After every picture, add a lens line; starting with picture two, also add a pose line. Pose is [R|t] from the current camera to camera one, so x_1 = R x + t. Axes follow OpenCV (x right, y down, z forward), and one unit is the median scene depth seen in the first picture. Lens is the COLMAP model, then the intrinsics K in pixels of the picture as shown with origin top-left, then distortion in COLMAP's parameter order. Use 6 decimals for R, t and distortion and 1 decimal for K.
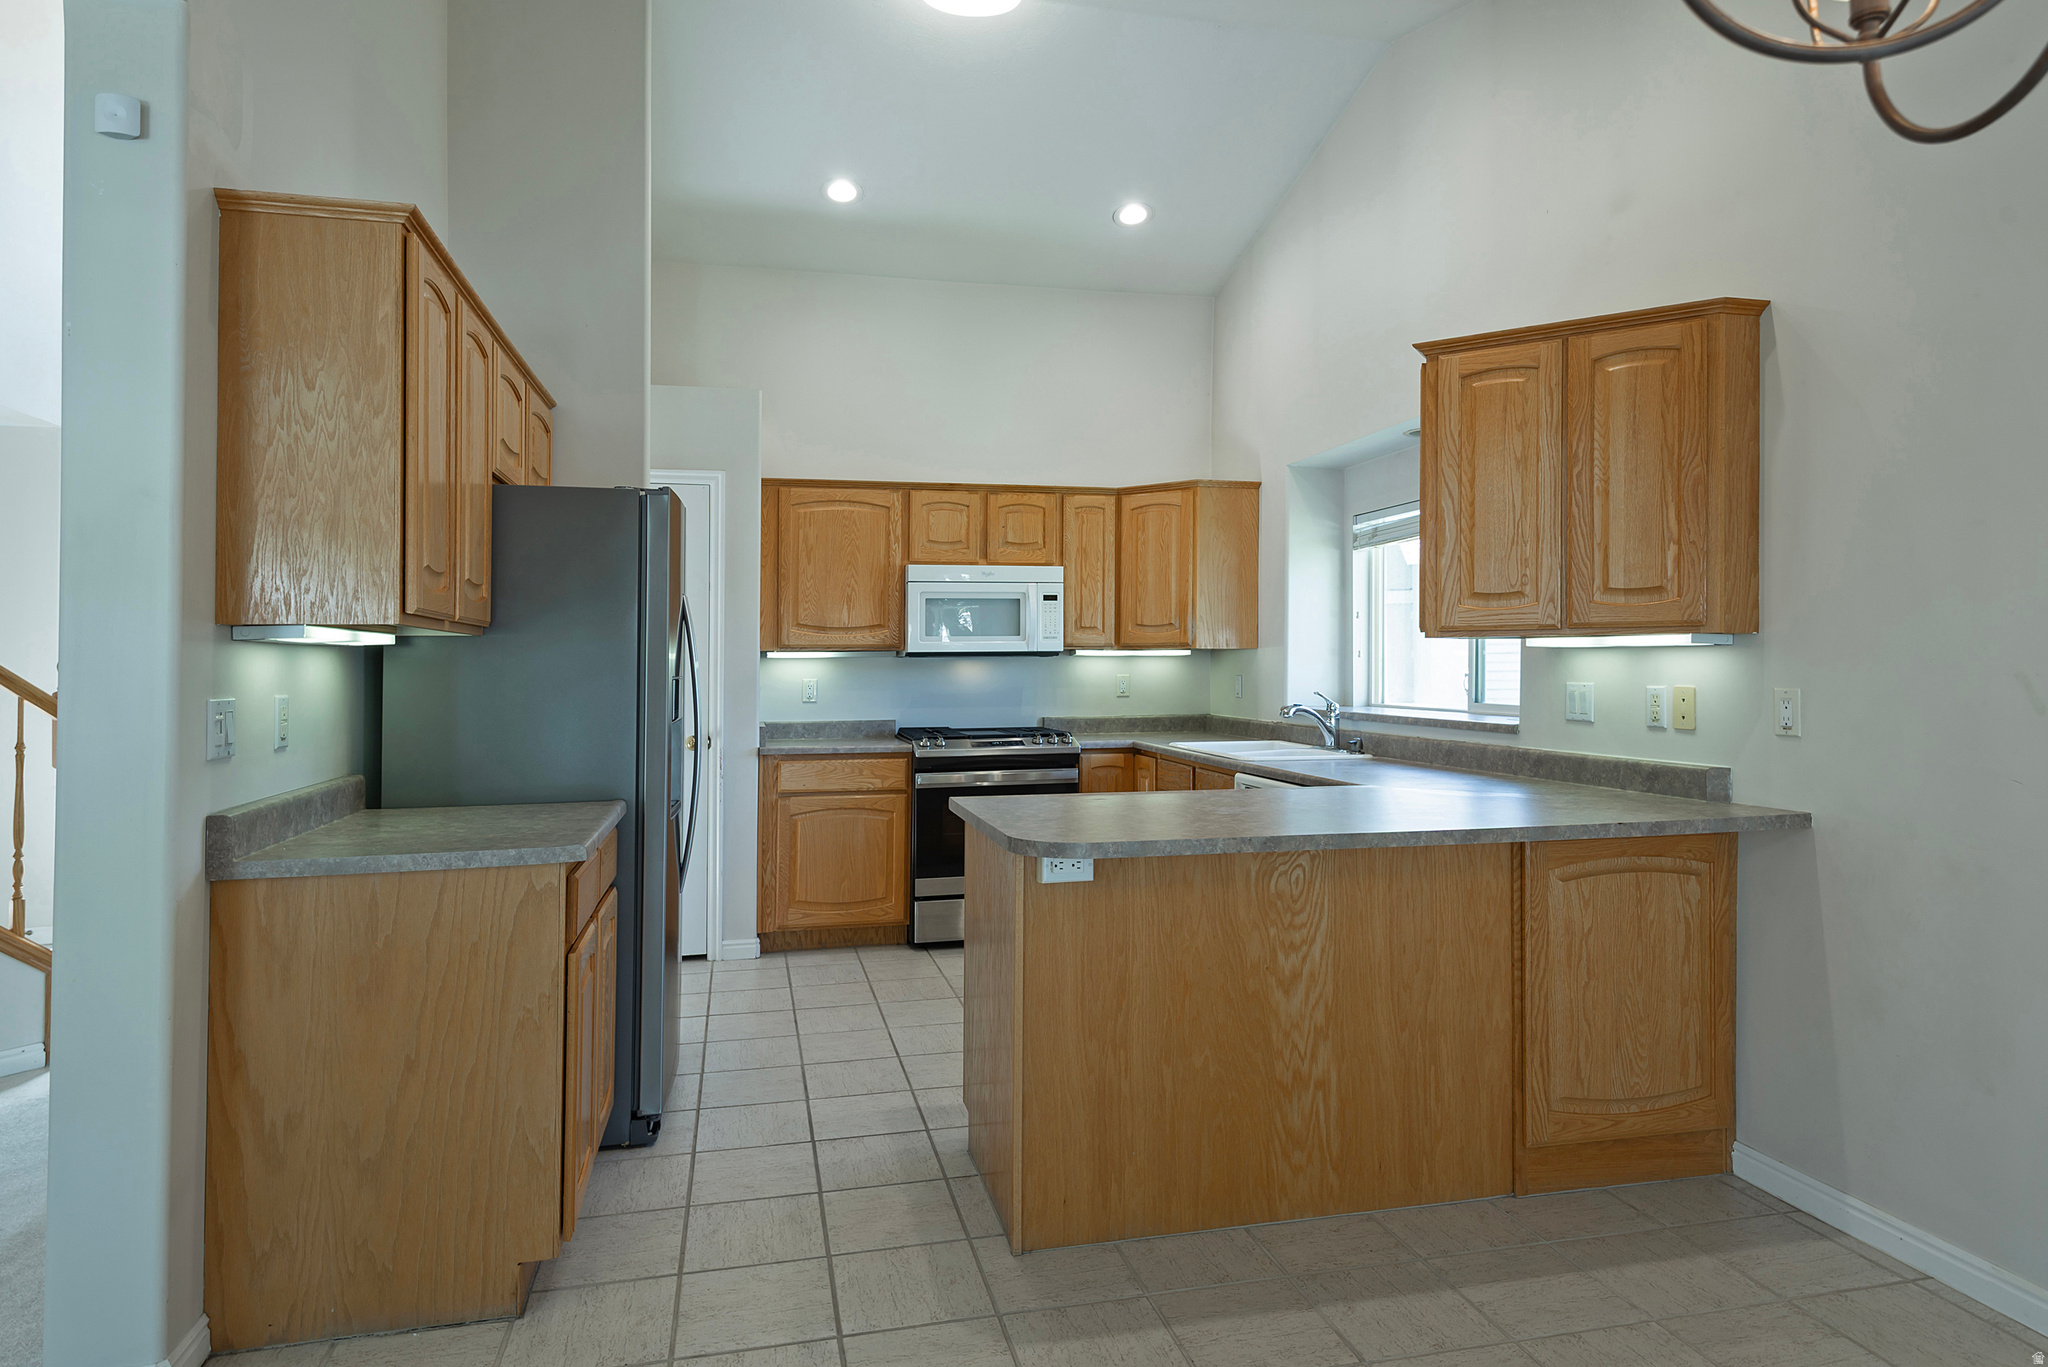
lens RADIAL K [[1164.0, 0, 1016.0], [0, 1164.0, 655.7], [0, 0, 1]] dist [0.030831, -0.008940]
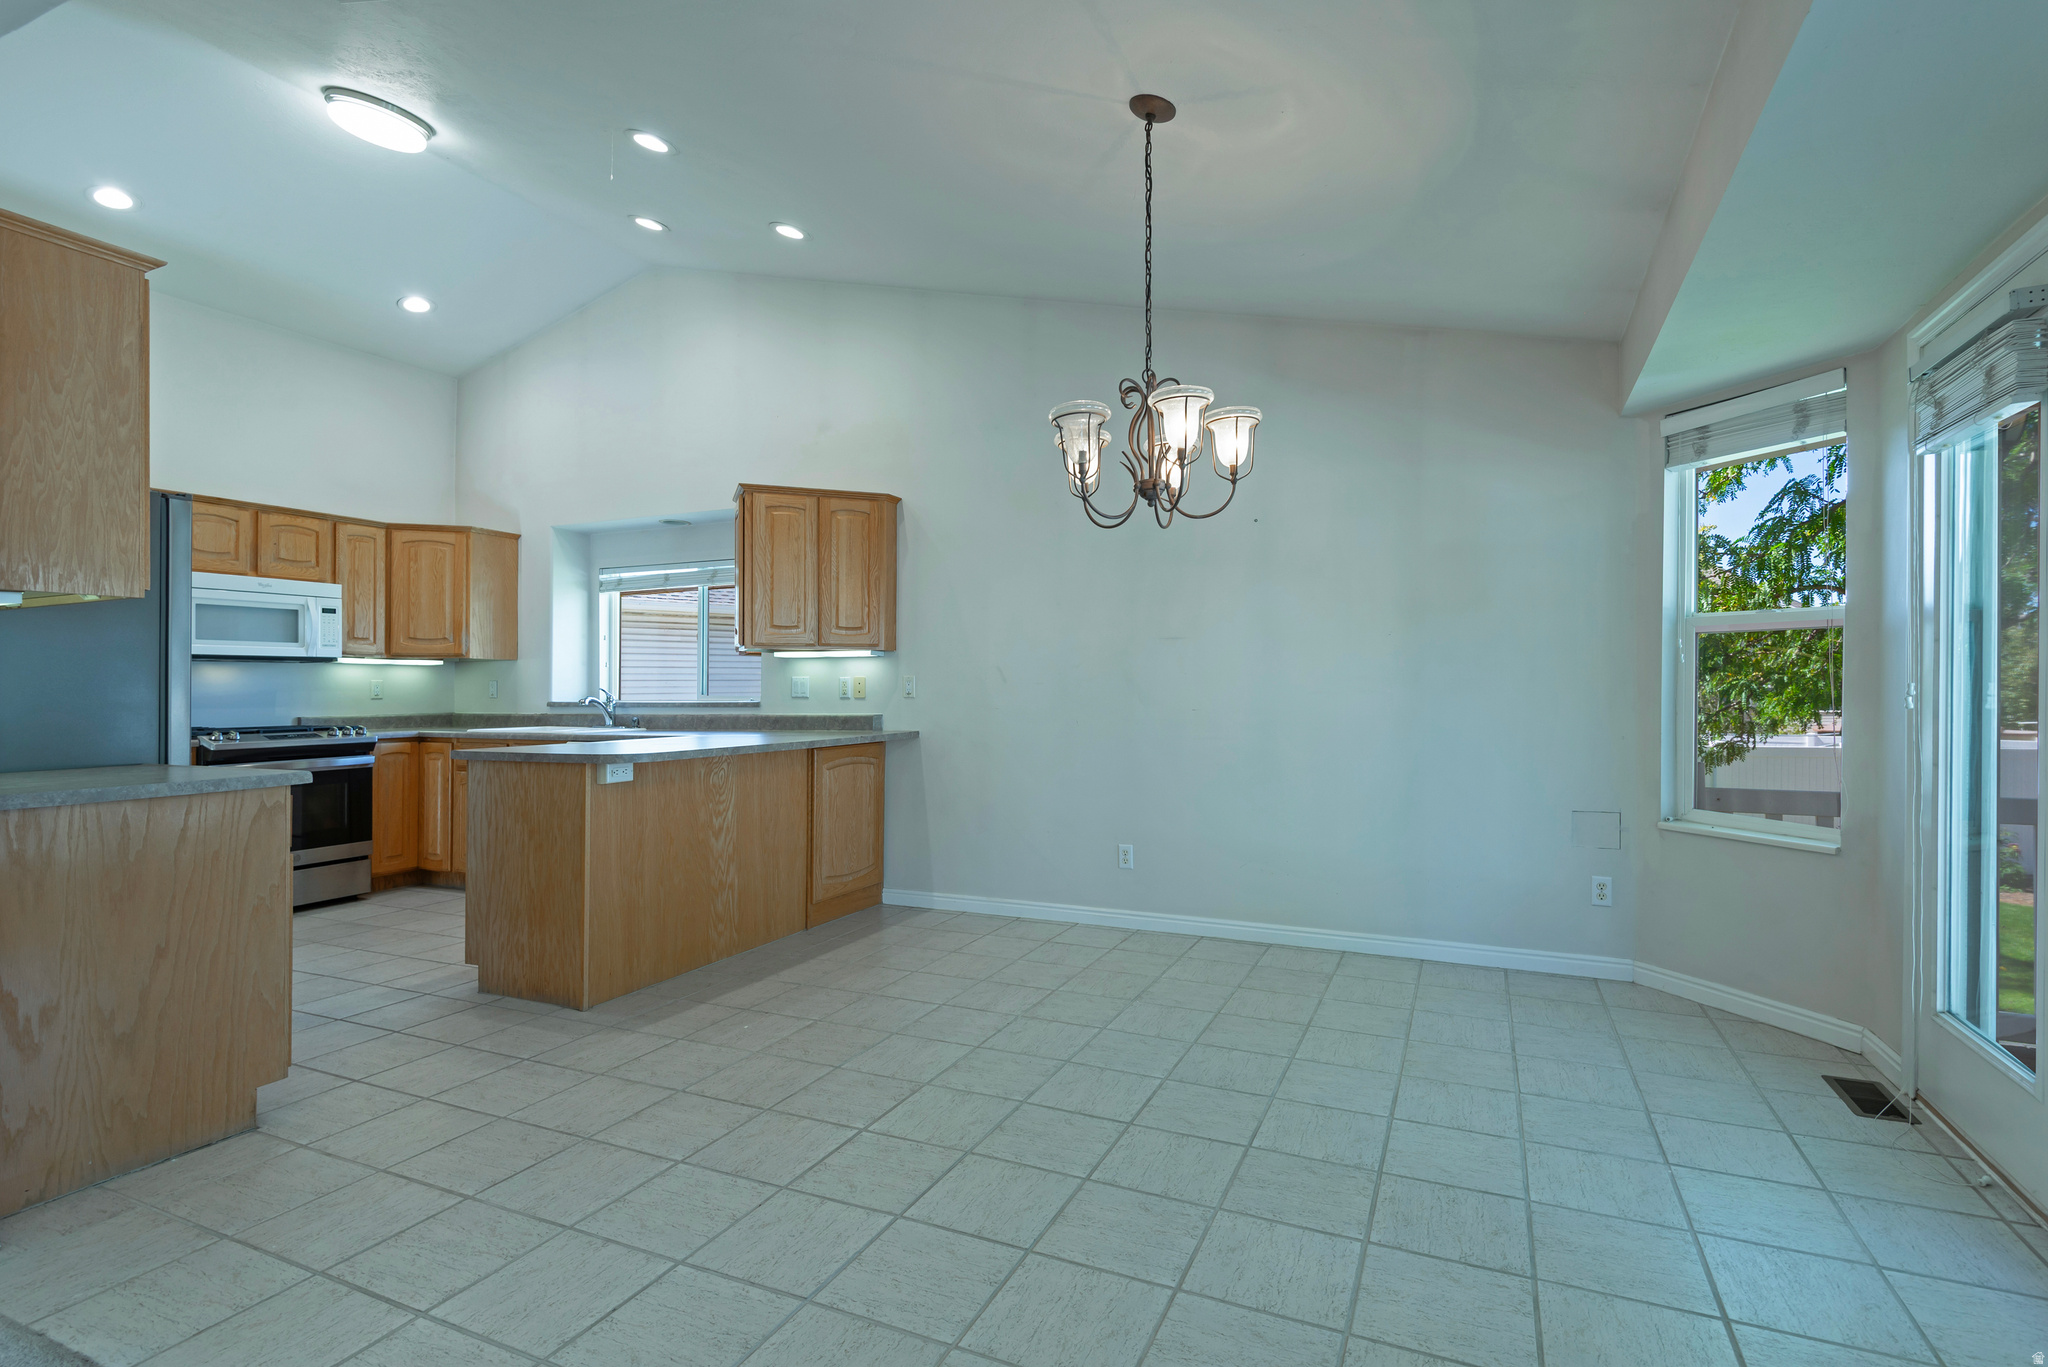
lens RADIAL K [[956.3, 0, 1035.4], [0, 956.3, 695.0], [0, 0, 1]] dist [0.014577, -0.006046]
pose [[0.615282, -0.001022, 0.788306, -0.606835], [-0.004837, 0.999975, 0.005072, 0.052859], [-0.788292, -0.006934, 0.615262, -0.291100]]
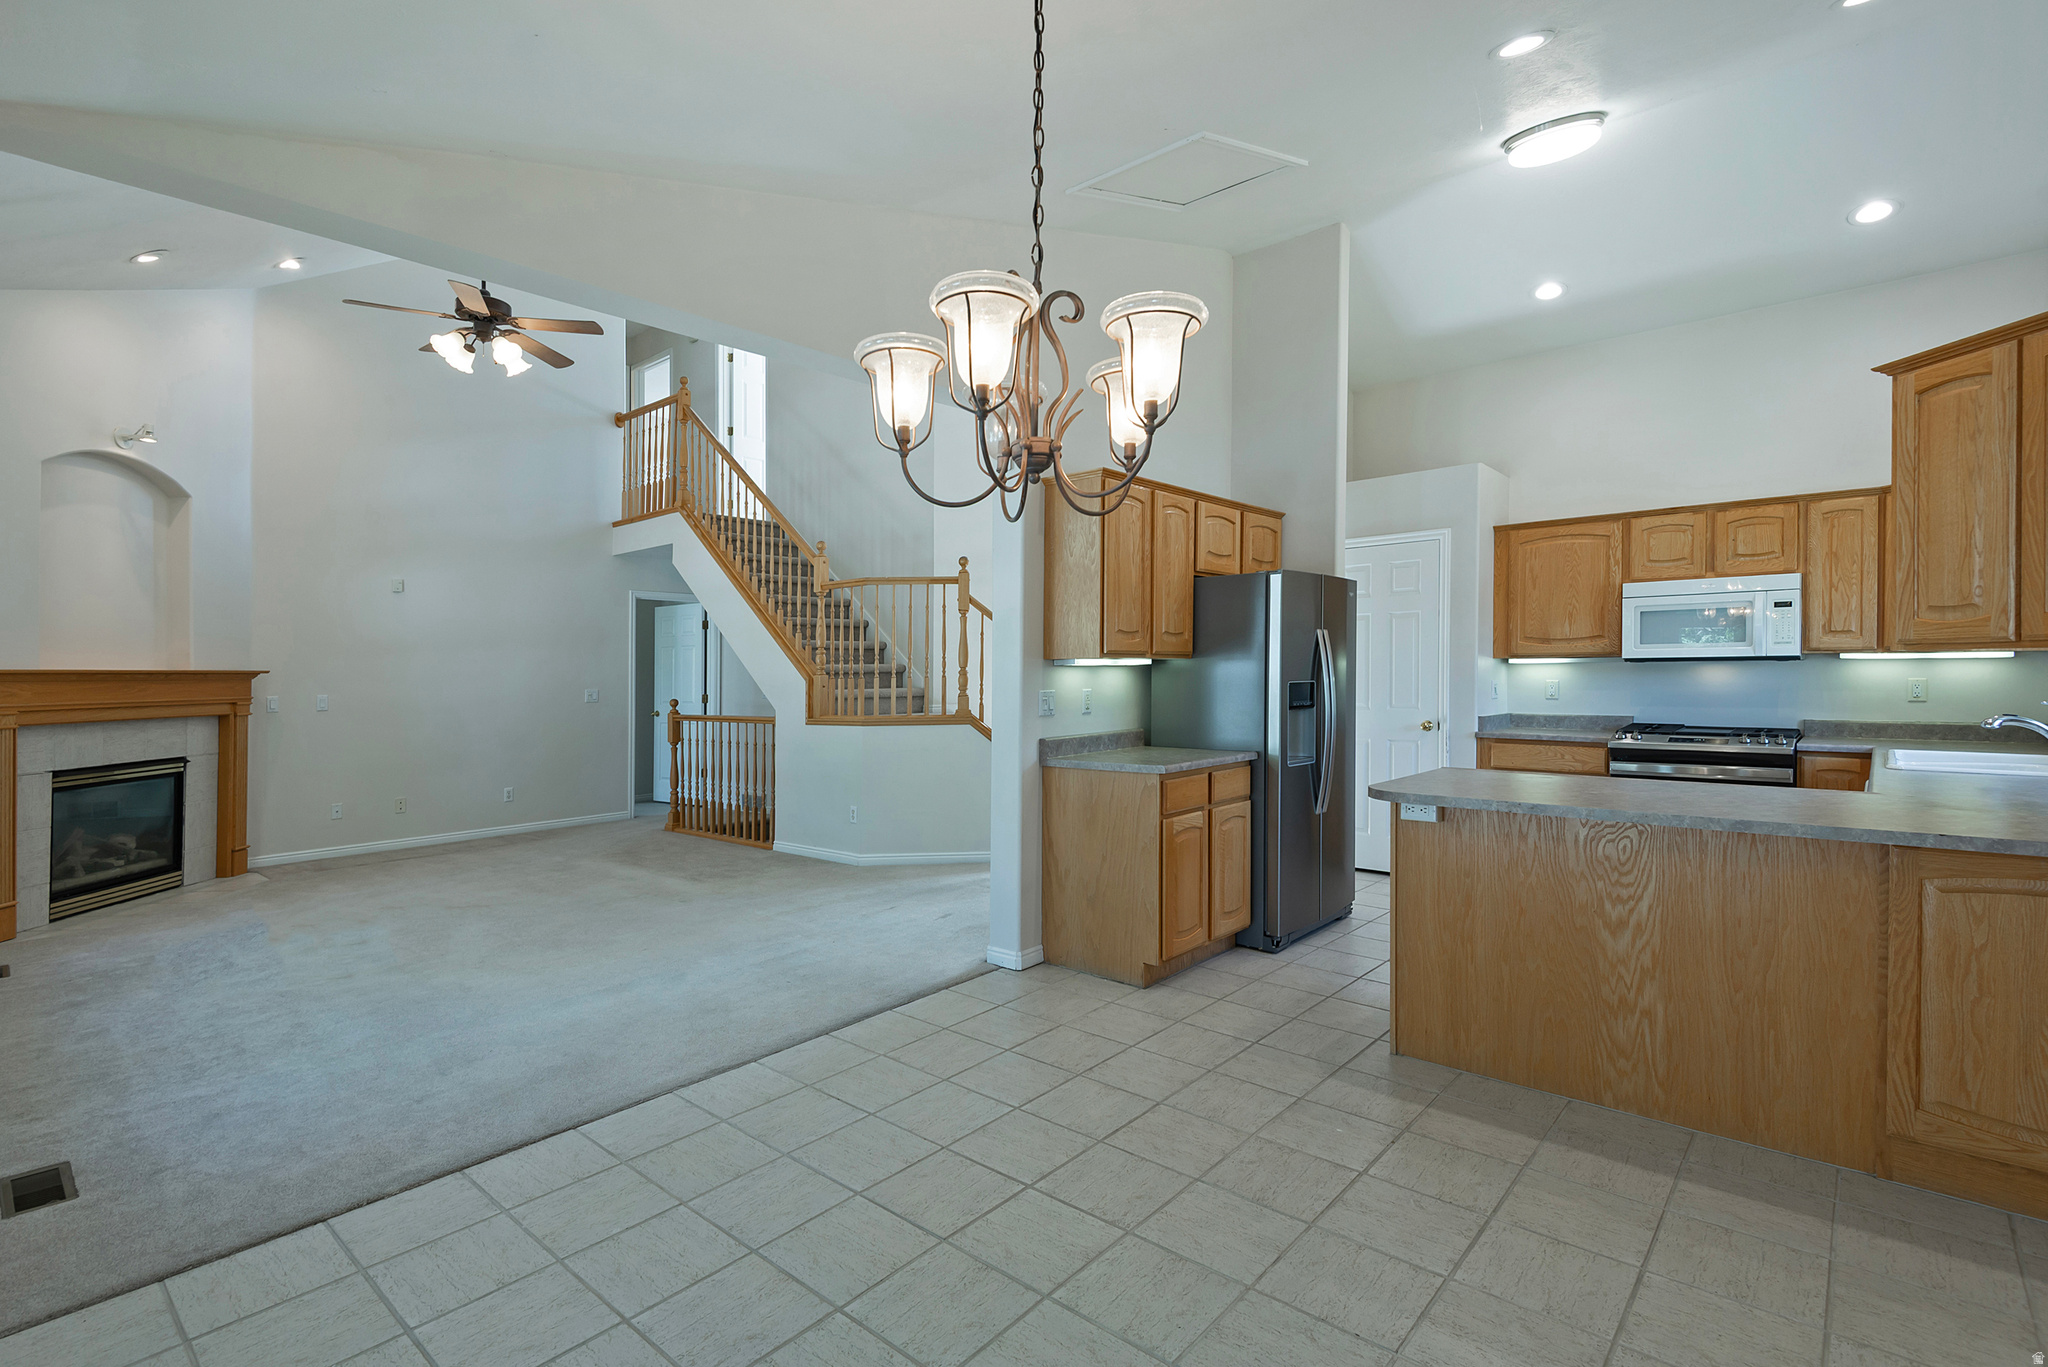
lens RADIAL K [[956.3, 0, 998.2], [0, 956.3, 661.3], [0, 0, 1]] dist [0.014577, -0.006046]
pose [[0.573906, -0.006895, -0.818892, 0.677118], [0.014226, 0.999898, 0.001551, -0.020969], [0.818798, -0.012540, 0.573945, -0.146892]]
